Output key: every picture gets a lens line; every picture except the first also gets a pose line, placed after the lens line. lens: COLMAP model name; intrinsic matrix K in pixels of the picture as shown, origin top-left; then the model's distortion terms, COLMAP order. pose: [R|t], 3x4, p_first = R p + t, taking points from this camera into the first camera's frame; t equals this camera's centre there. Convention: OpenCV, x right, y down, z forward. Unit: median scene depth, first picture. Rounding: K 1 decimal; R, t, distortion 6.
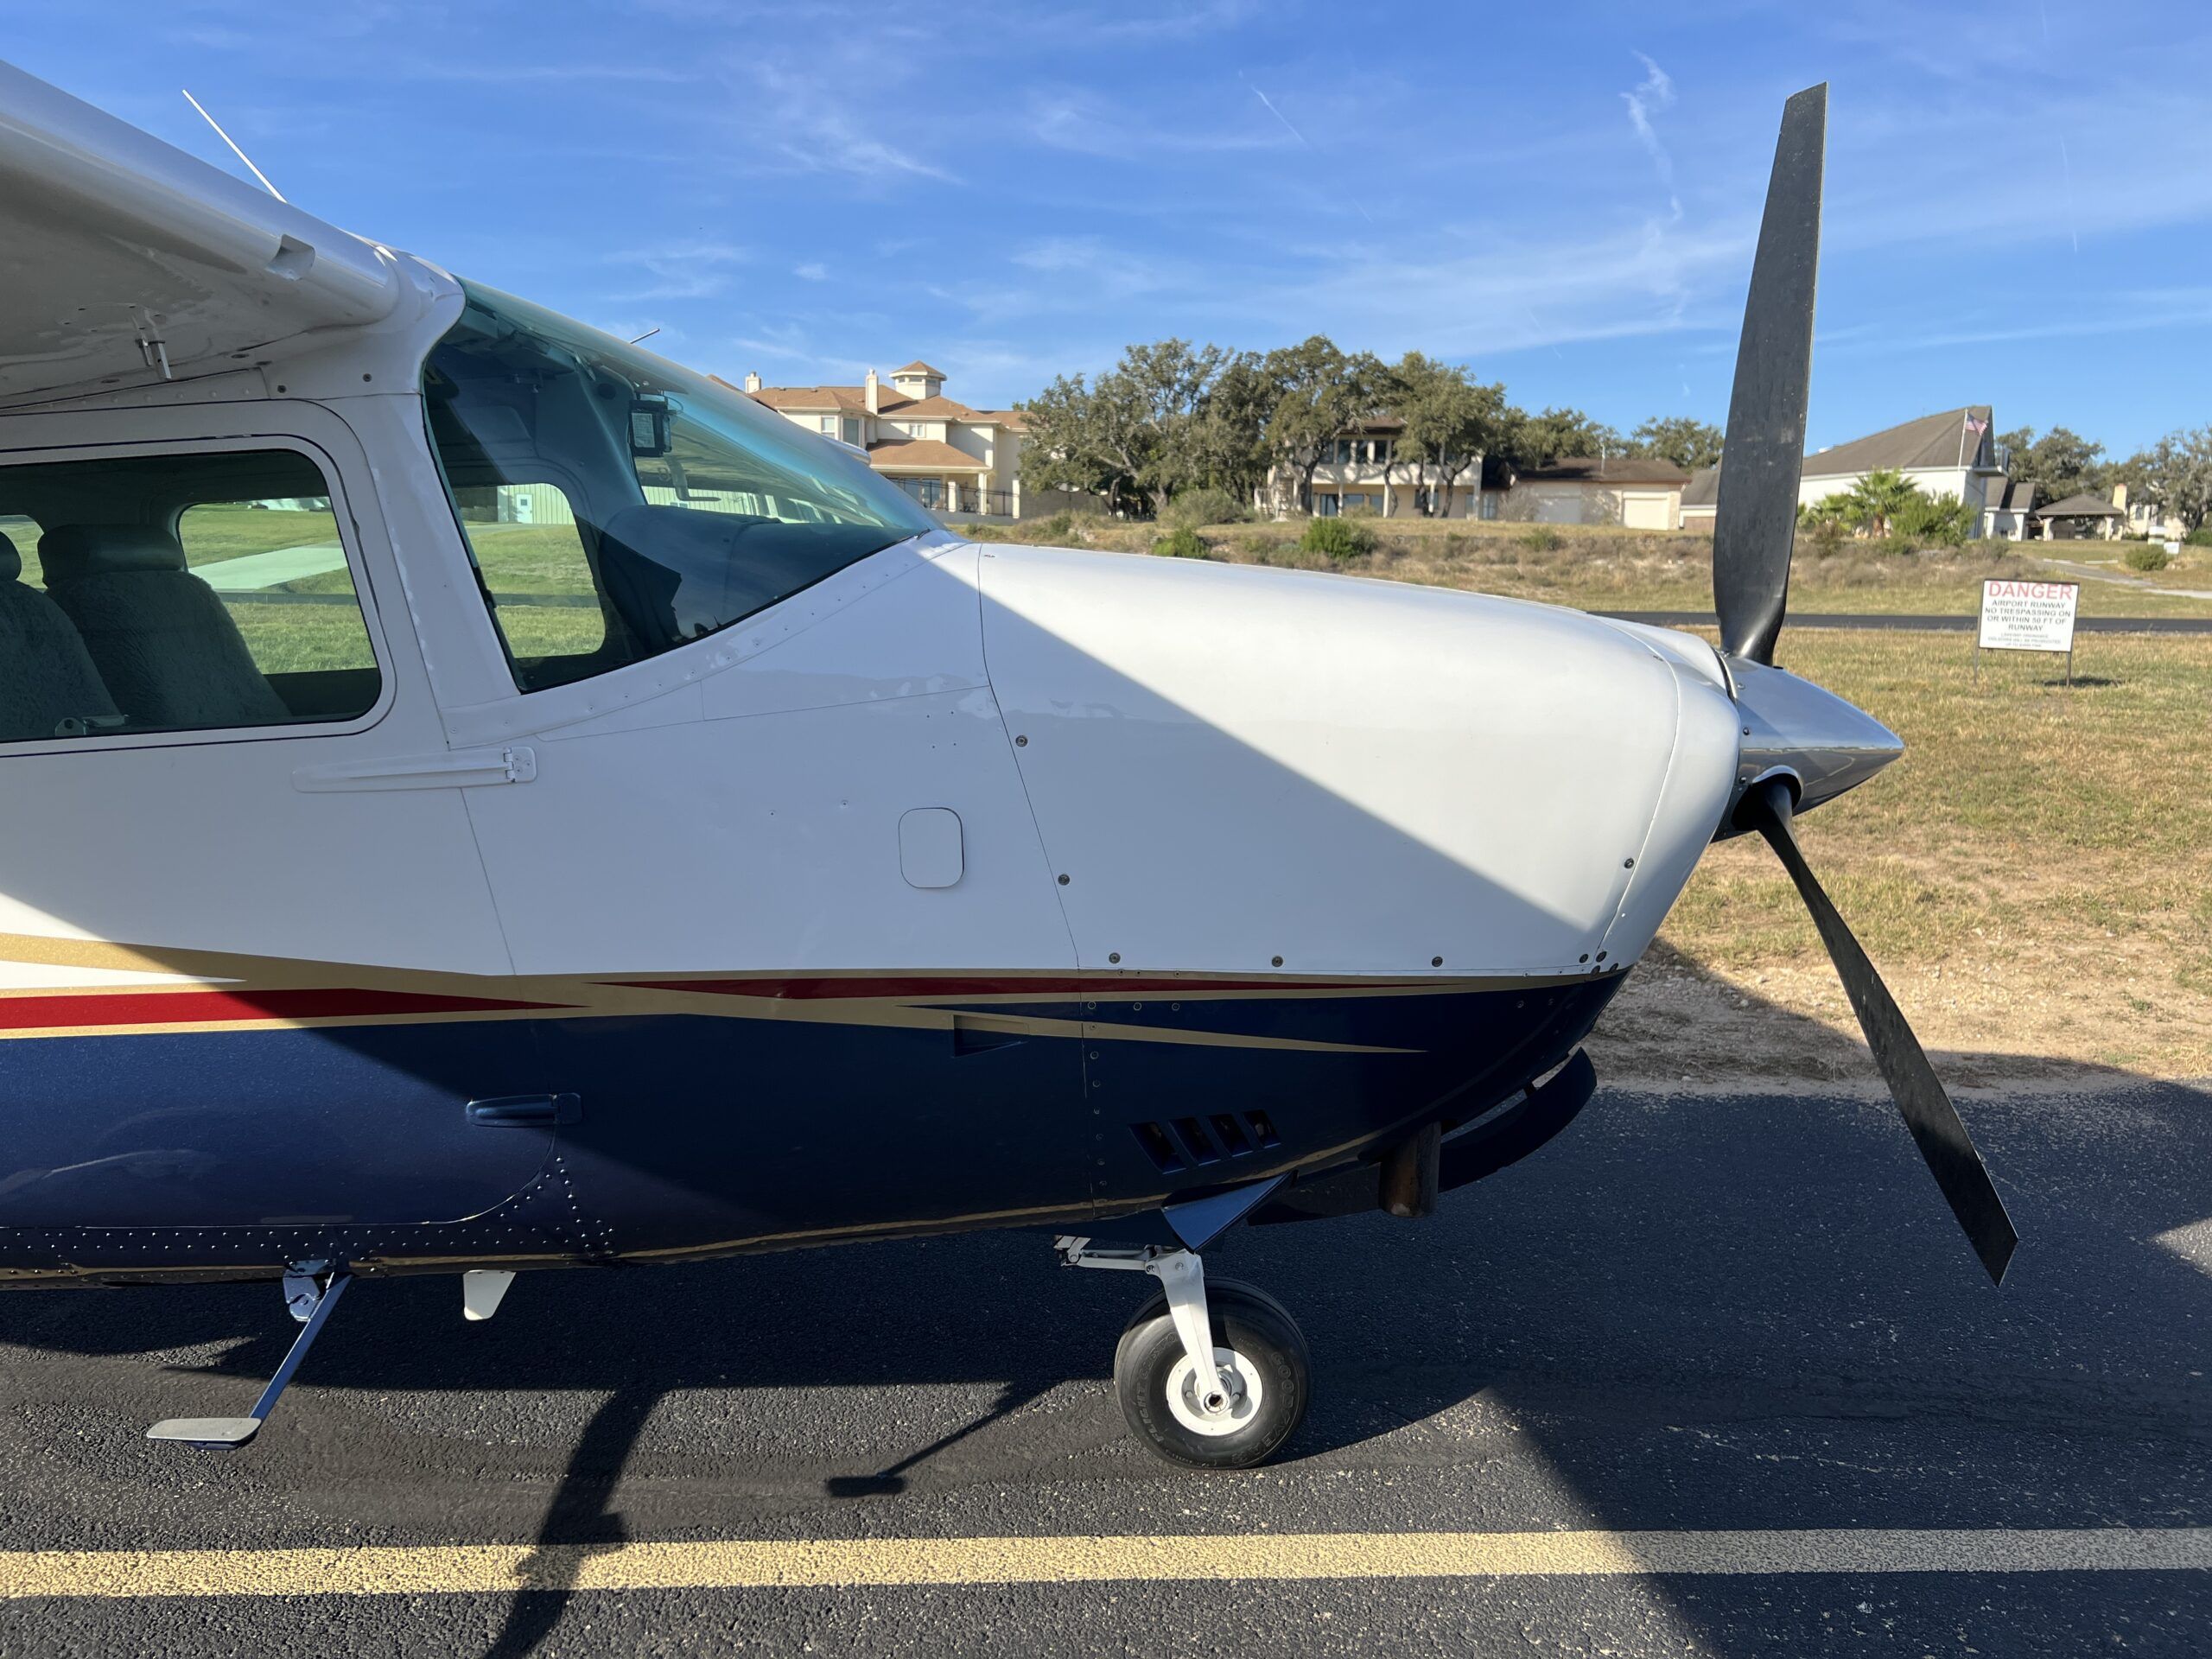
lens RADIAL K [[1667.8, 0, 1107.9], [0, 1667.8, 872.1], [0, 0, 1]] dist [0.052528, -0.059623]
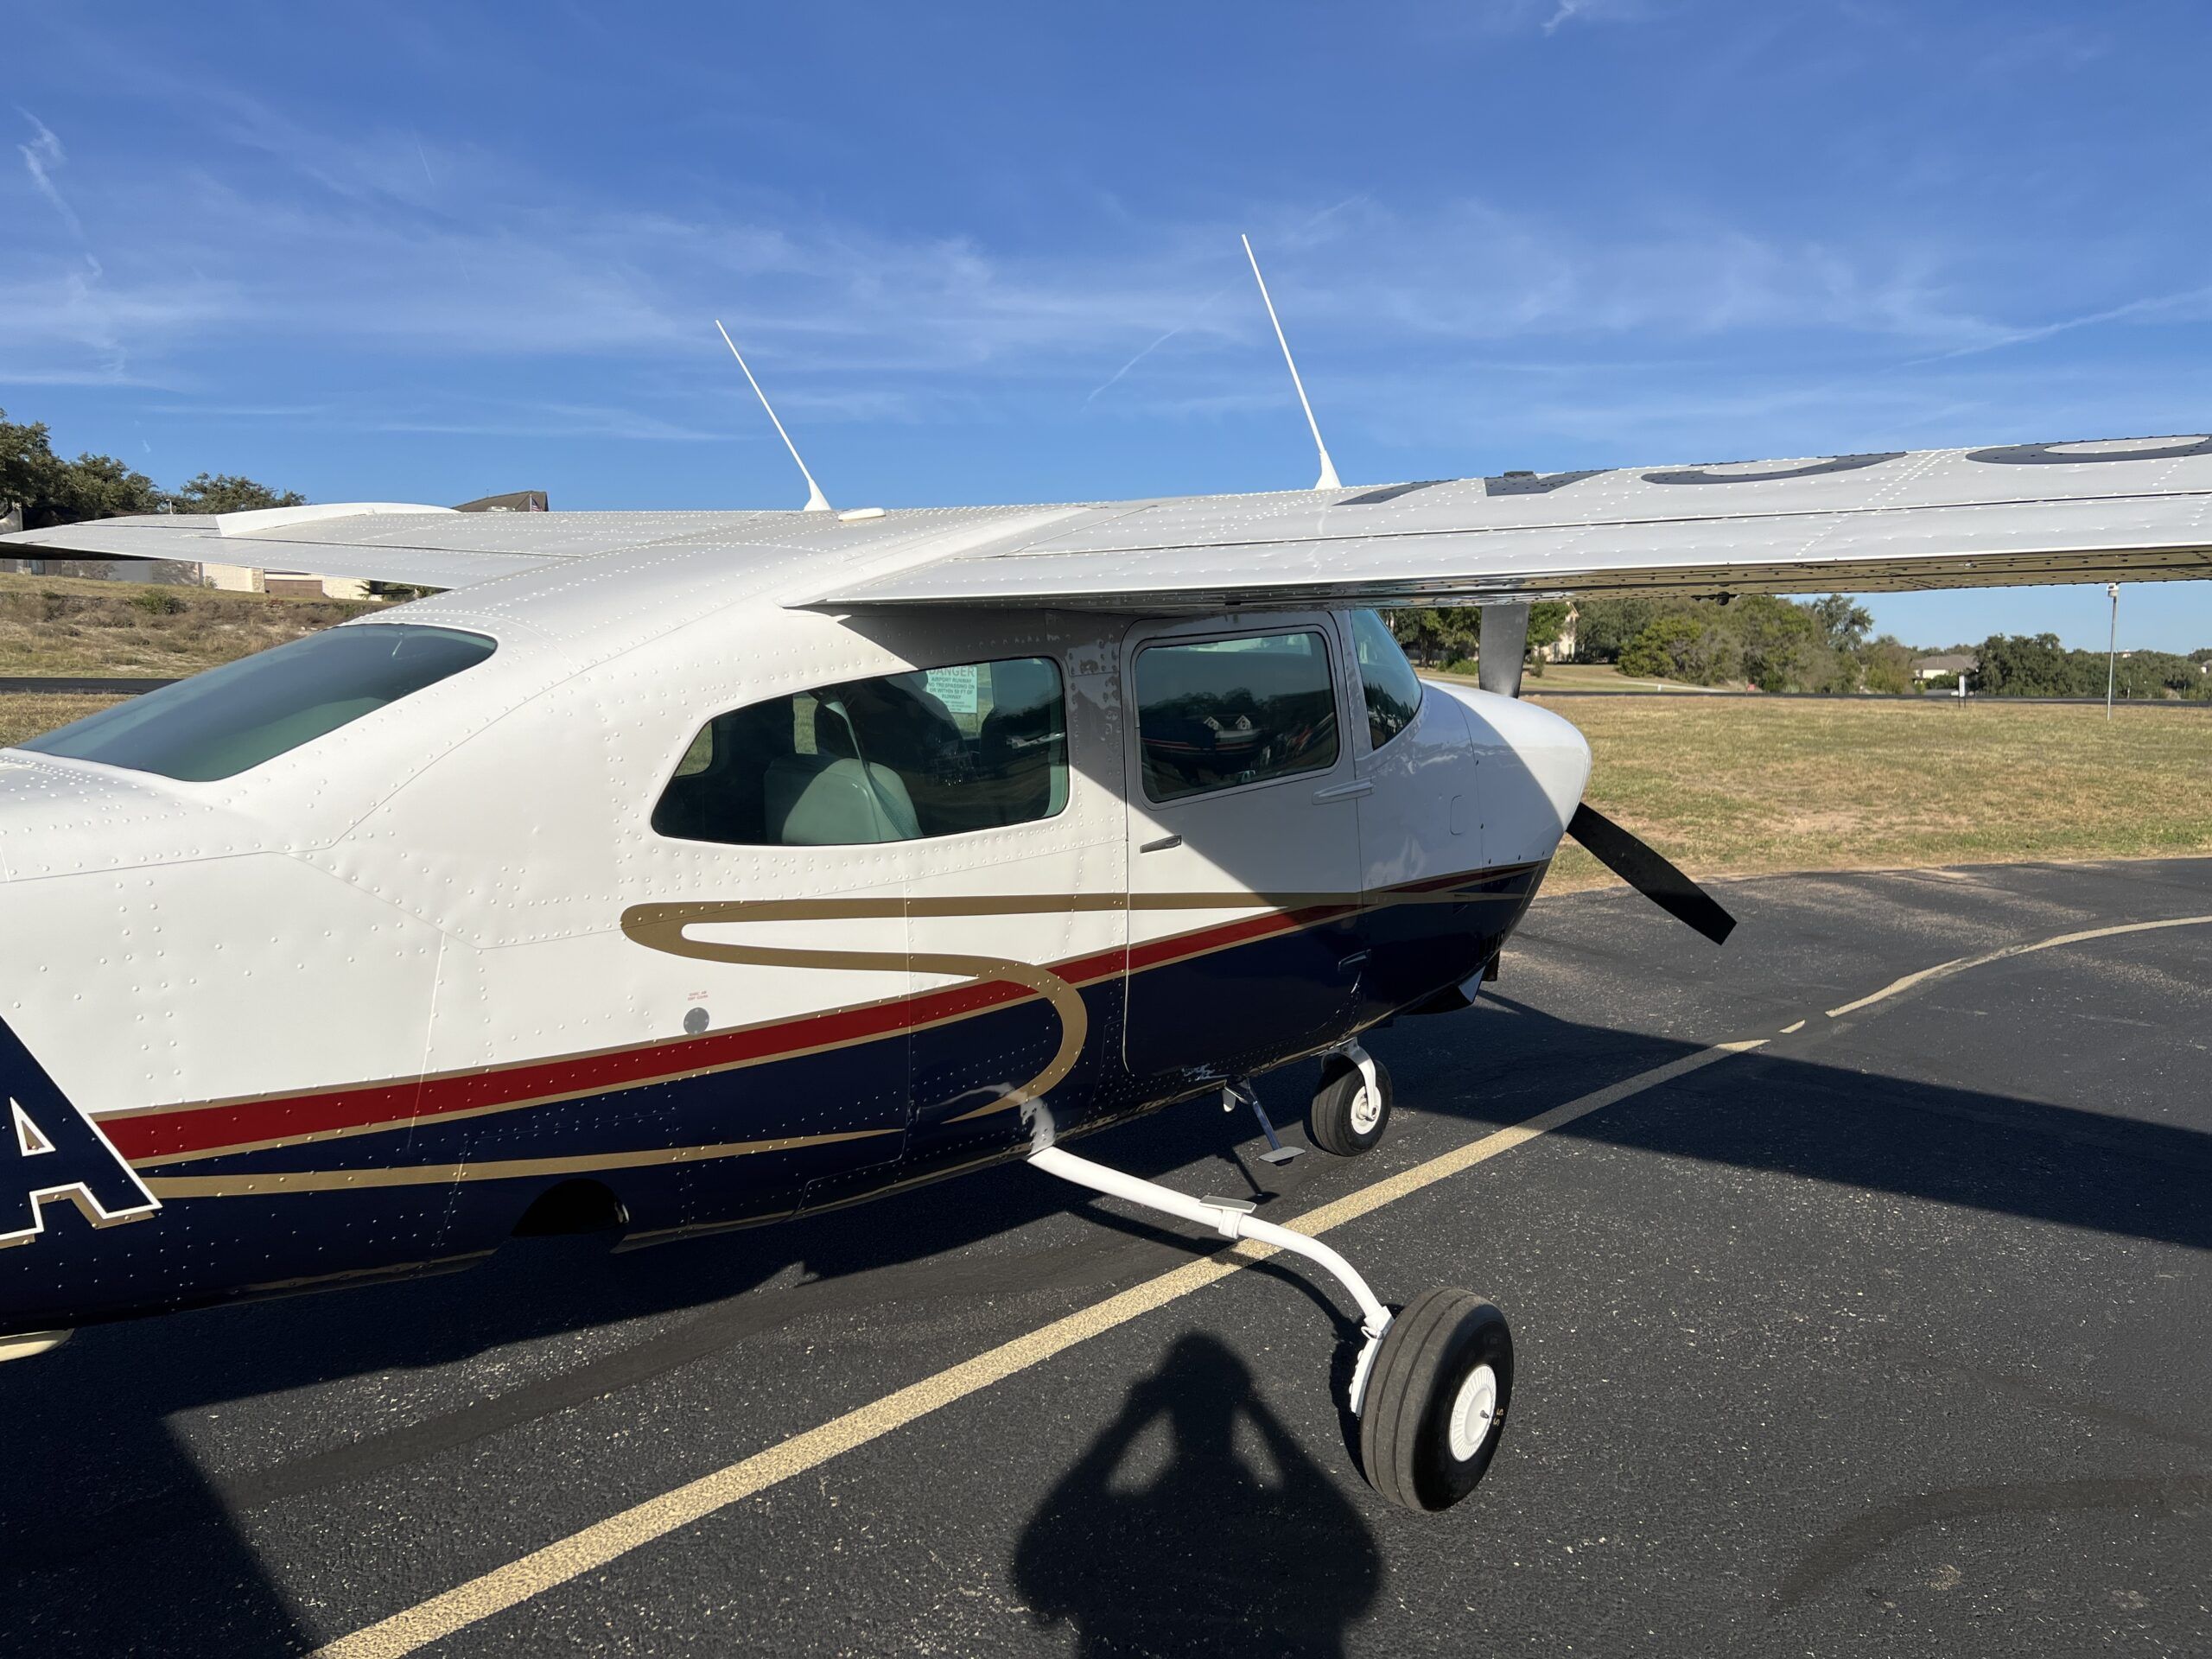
lens RADIAL K [[1667.8, 0, 1114.3], [0, 1667.8, 842.7], [0, 0, 1]] dist [0.052528, -0.059623]
pose [[0.680990, -0.077949, 0.728132, -1.549930], [0.117610, 0.993053, -0.003686, -0.018488], [-0.722787, 0.088146, 0.685427, -0.120892]]
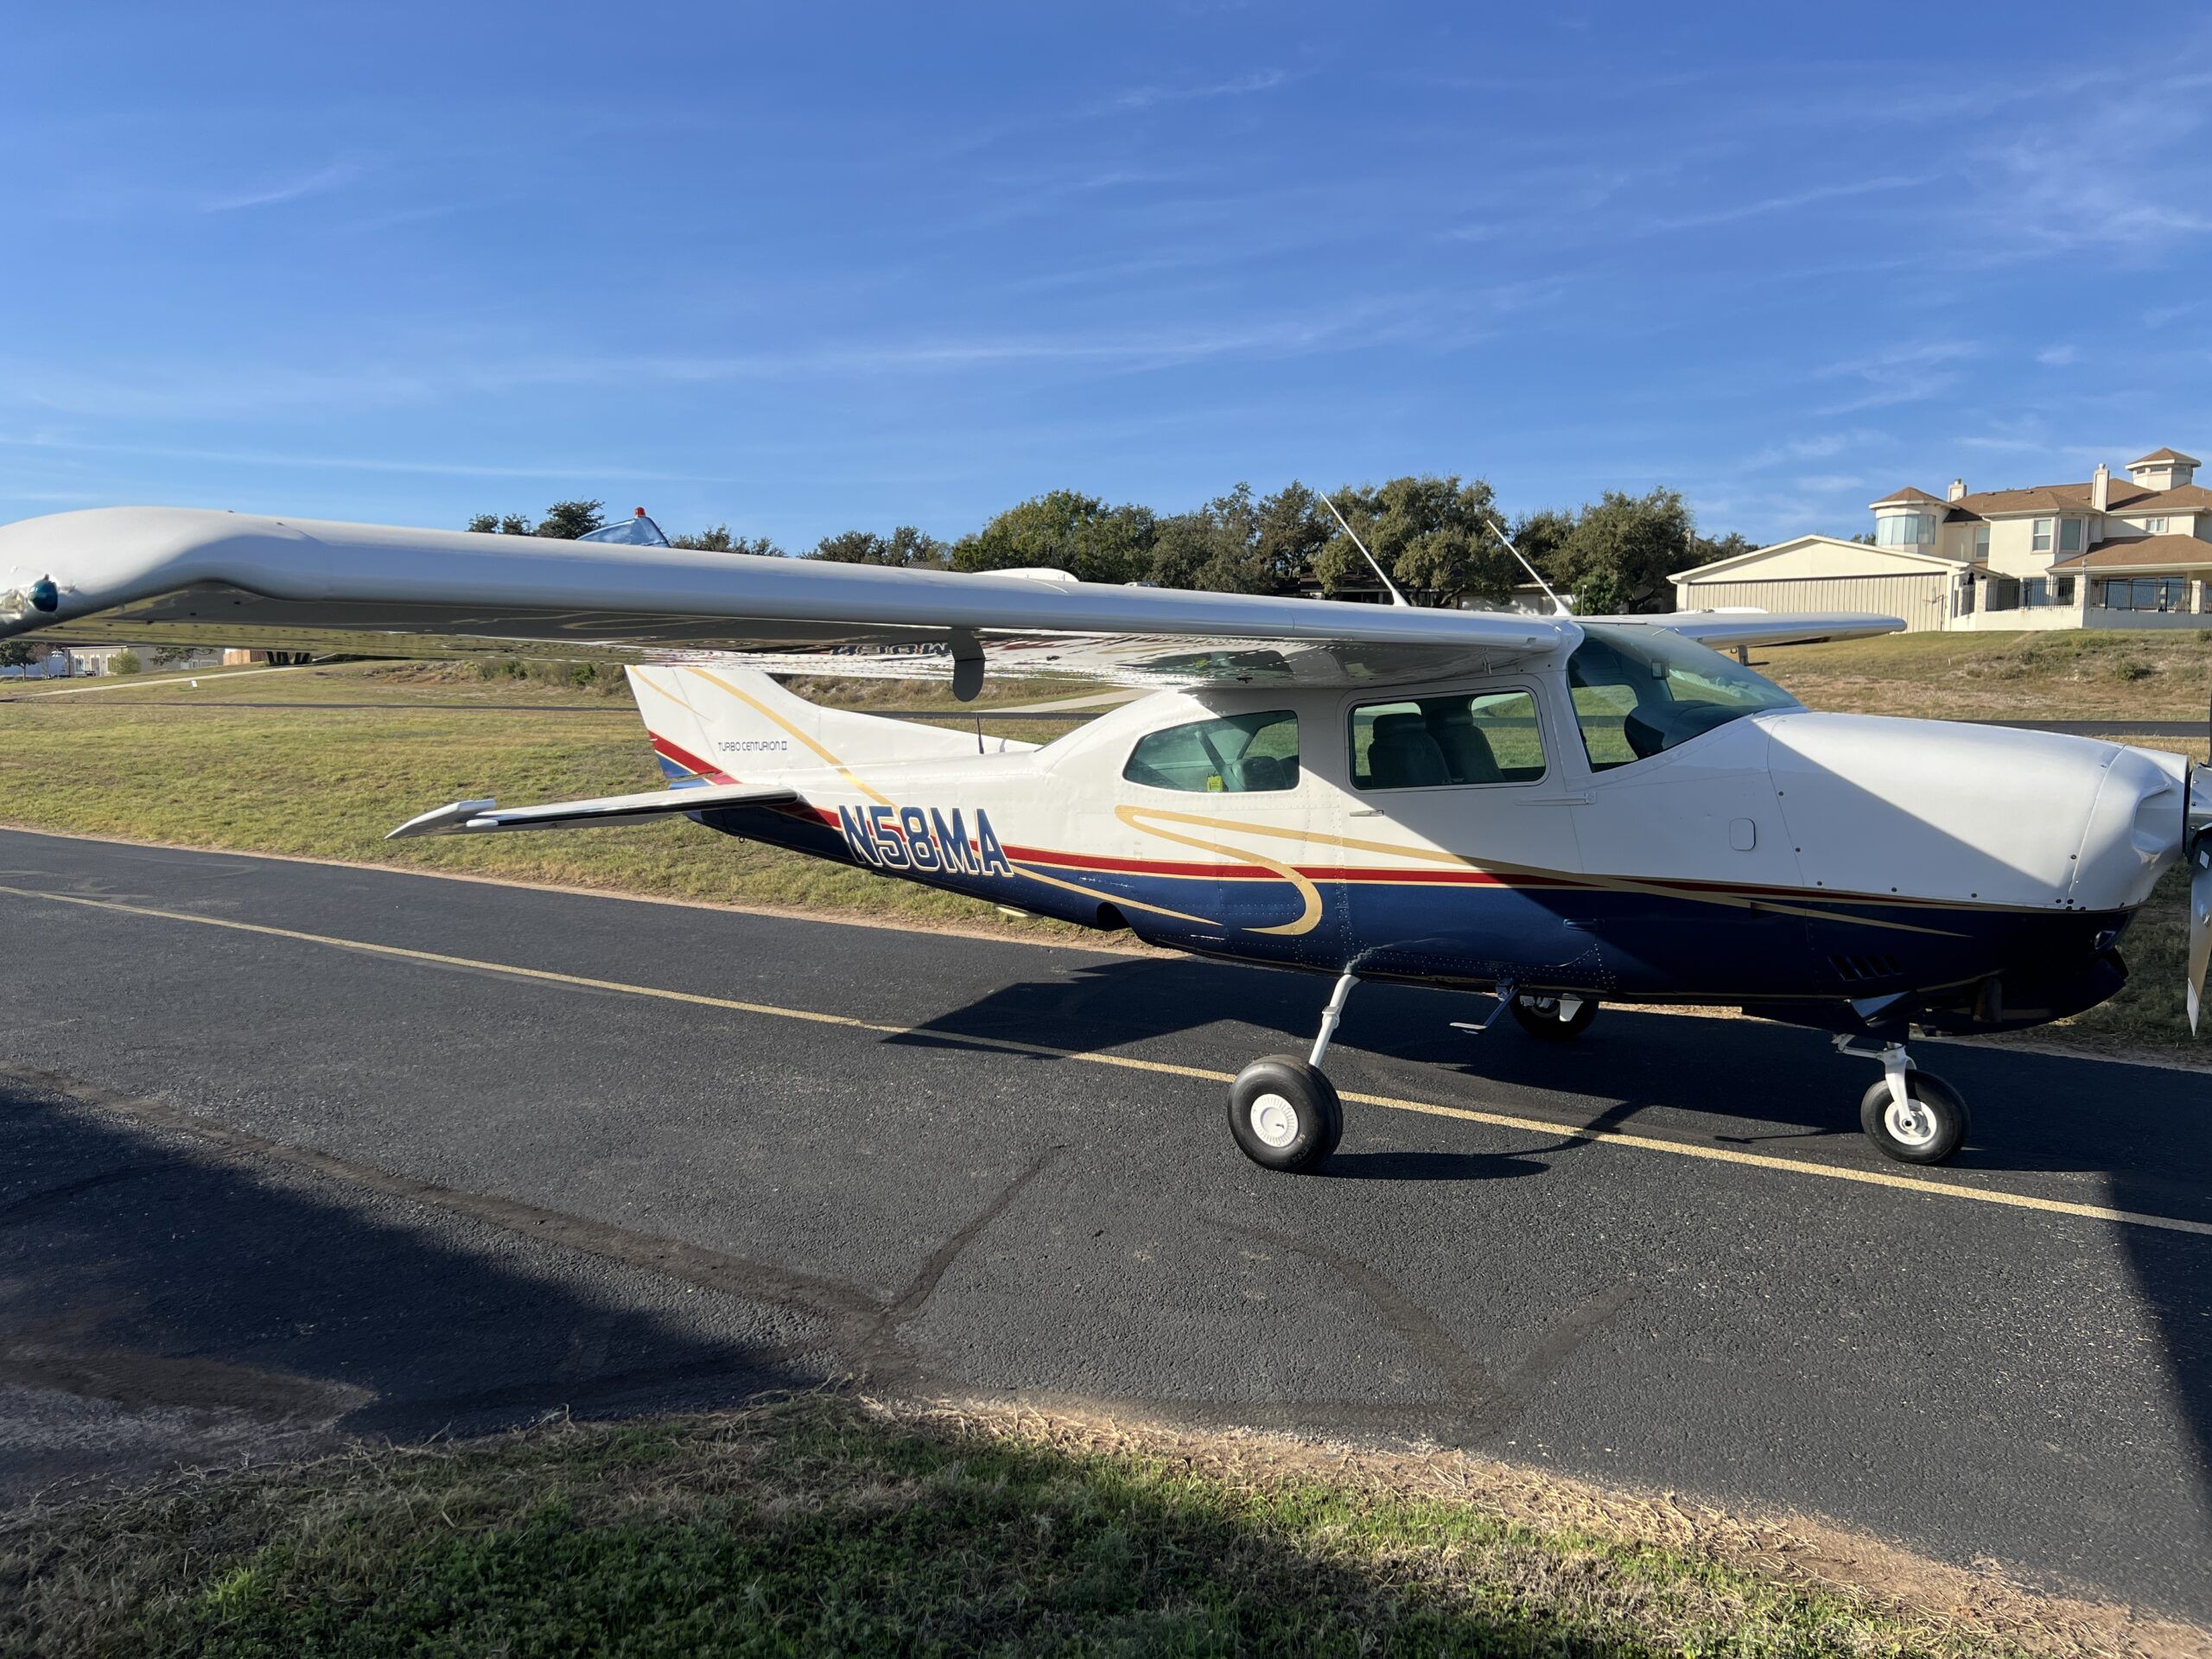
lens RADIAL K [[1667.8, 0, 1089.2], [0, 1667.8, 845.3], [0, 0, 1]] dist [0.052528, -0.059623]
pose [[0.776789, 0.042867, -0.628301, 0.585058], [-0.095451, 0.994169, -0.050180, 0.180588], [0.622486, 0.098951, 0.776351, -1.303455]]
